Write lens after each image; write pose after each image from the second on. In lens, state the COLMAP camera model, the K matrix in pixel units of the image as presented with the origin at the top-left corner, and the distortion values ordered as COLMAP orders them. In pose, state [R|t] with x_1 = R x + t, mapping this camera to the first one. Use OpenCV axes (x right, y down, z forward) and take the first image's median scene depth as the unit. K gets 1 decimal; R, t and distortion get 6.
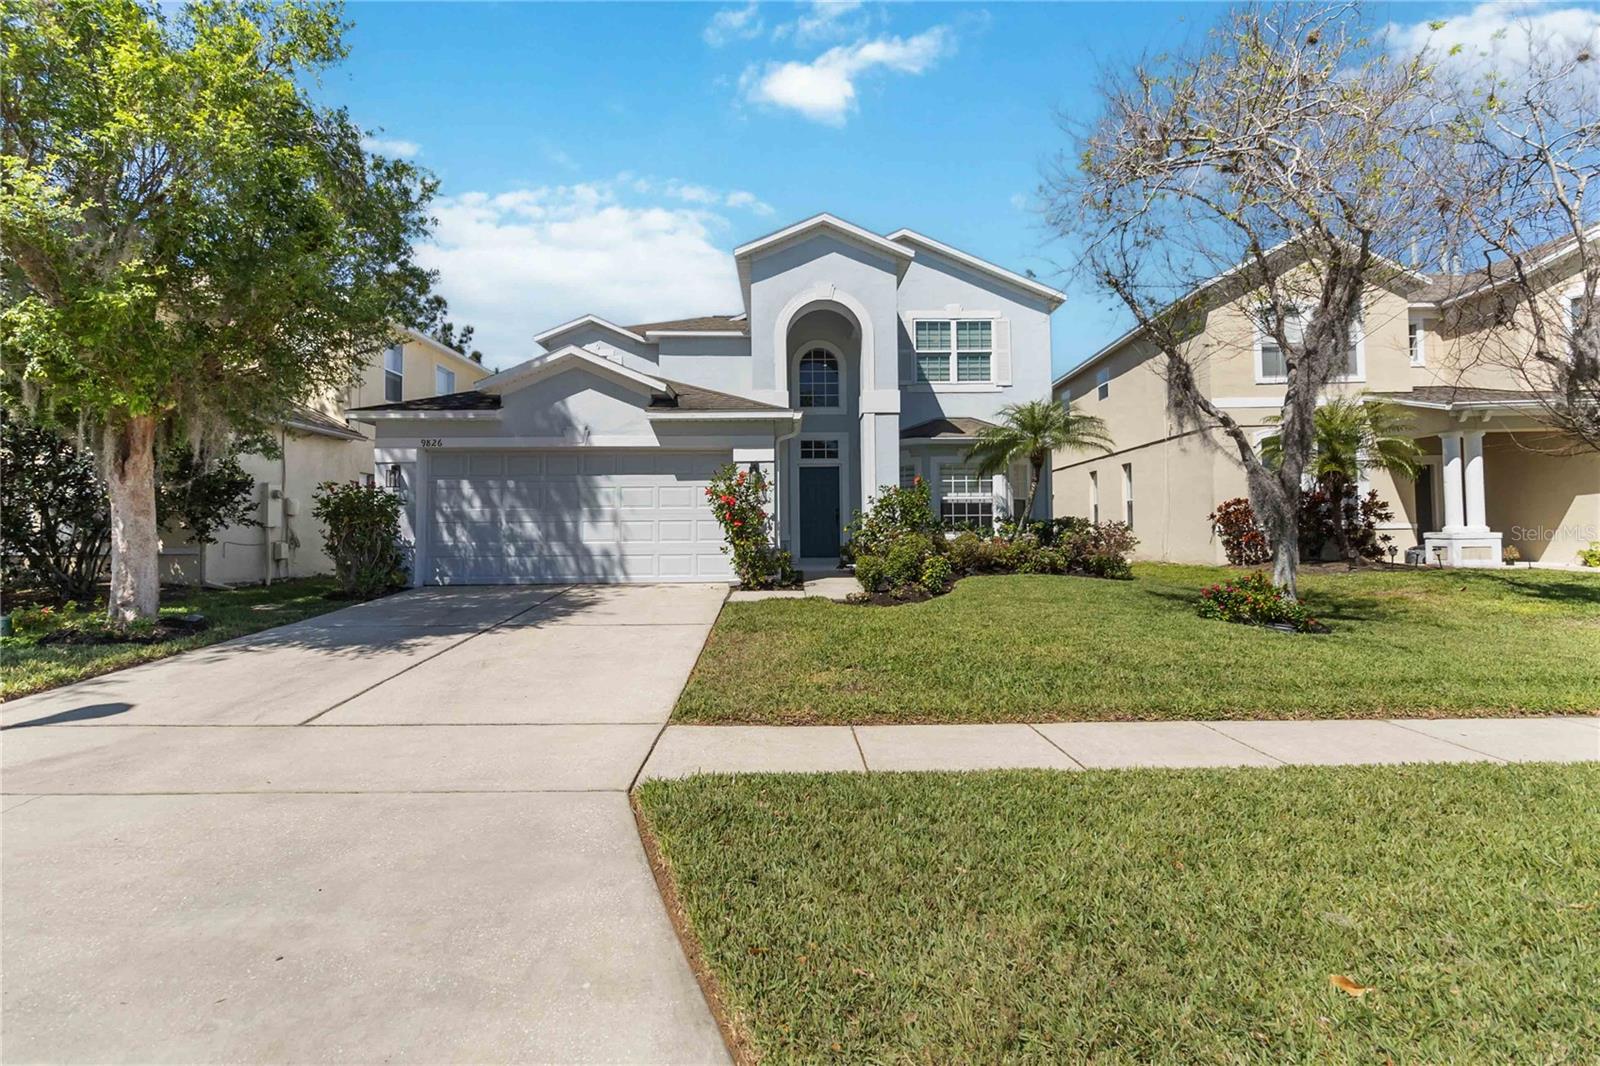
lens RADIAL K [[760.8, 0, 805.2], [0, 760.8, 502.5], [0, 0, 1]] dist [0.001586, 0.000777]
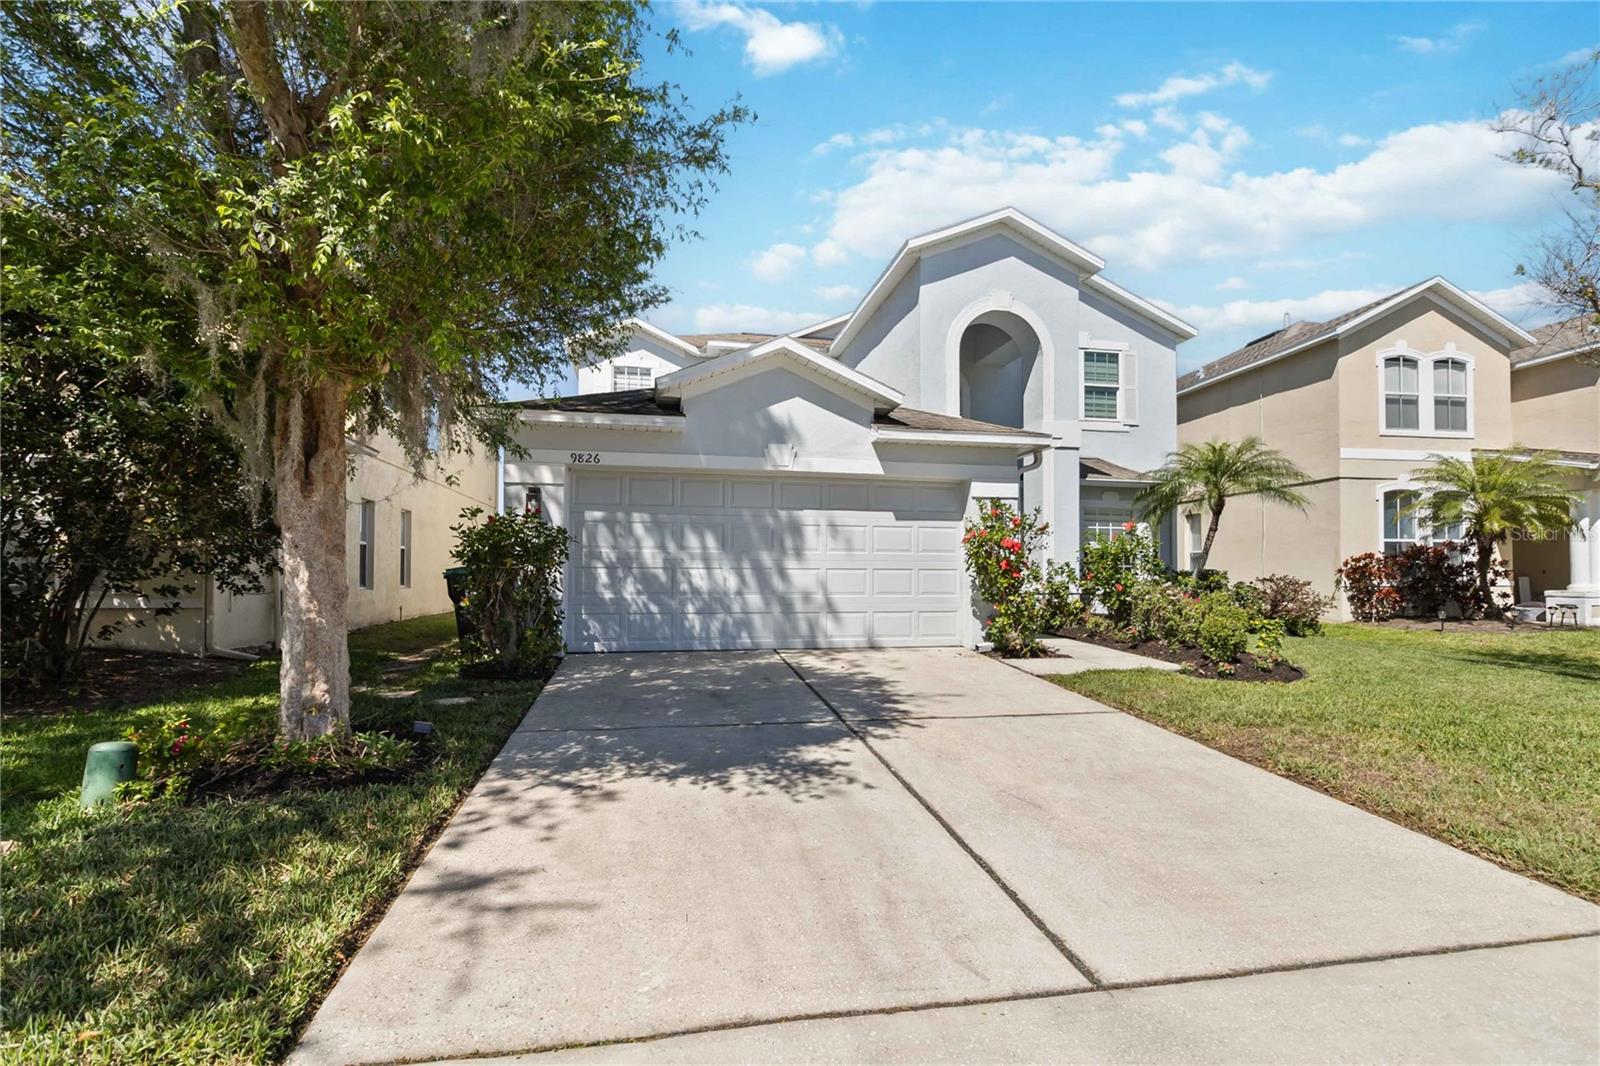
lens RADIAL K [[758.5, 0, 800.1], [0, 758.5, 560.8], [0, 0, 1]] dist [-0.001256, -0.000002]
pose [[0.982484, 0.015812, 0.185673, -0.374063], [-0.019083, 0.999692, 0.015844, 0.003817], [-0.185365, -0.019109, 0.982484, 0.218465]]
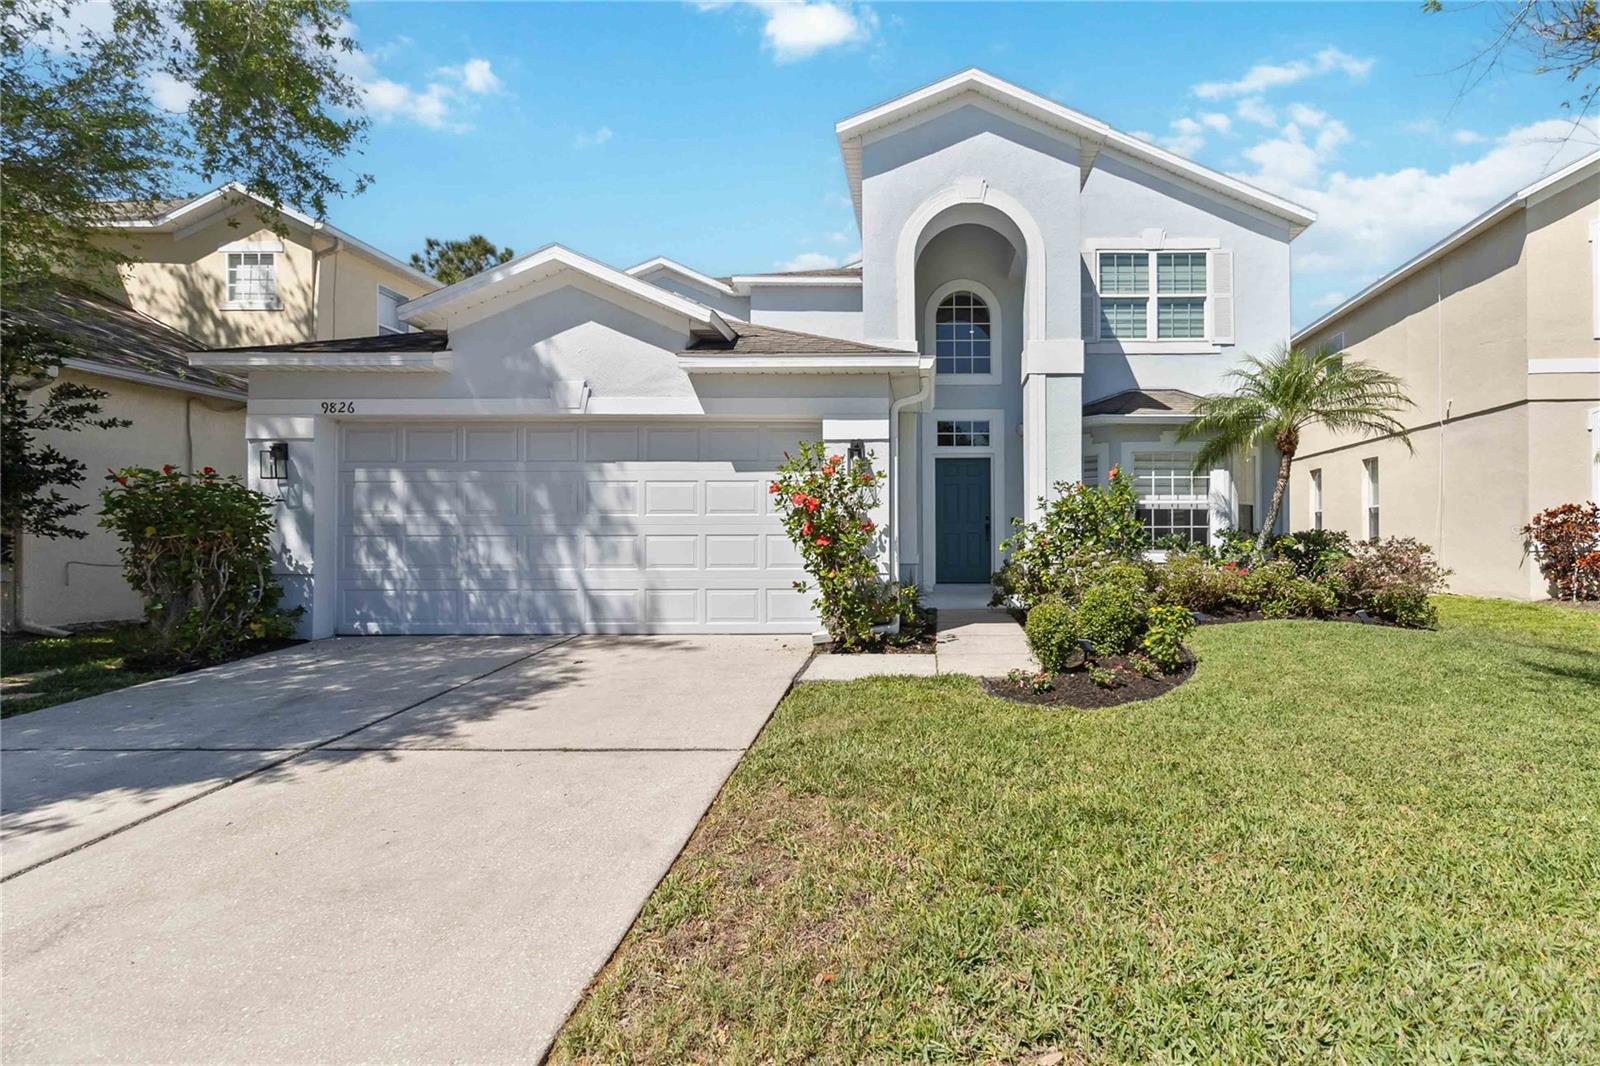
lens RADIAL K [[781.4, 0, 932.4], [0, 781.4, 534.2], [0, 0, 1]] dist [-0.000848, -0.000089]
pose [[0.999777, 0.005558, -0.020365, 0.006979], [-0.004880, 0.999436, 0.033228, 0.000892], [0.020538, -0.033121, 0.999240, 0.326831]]
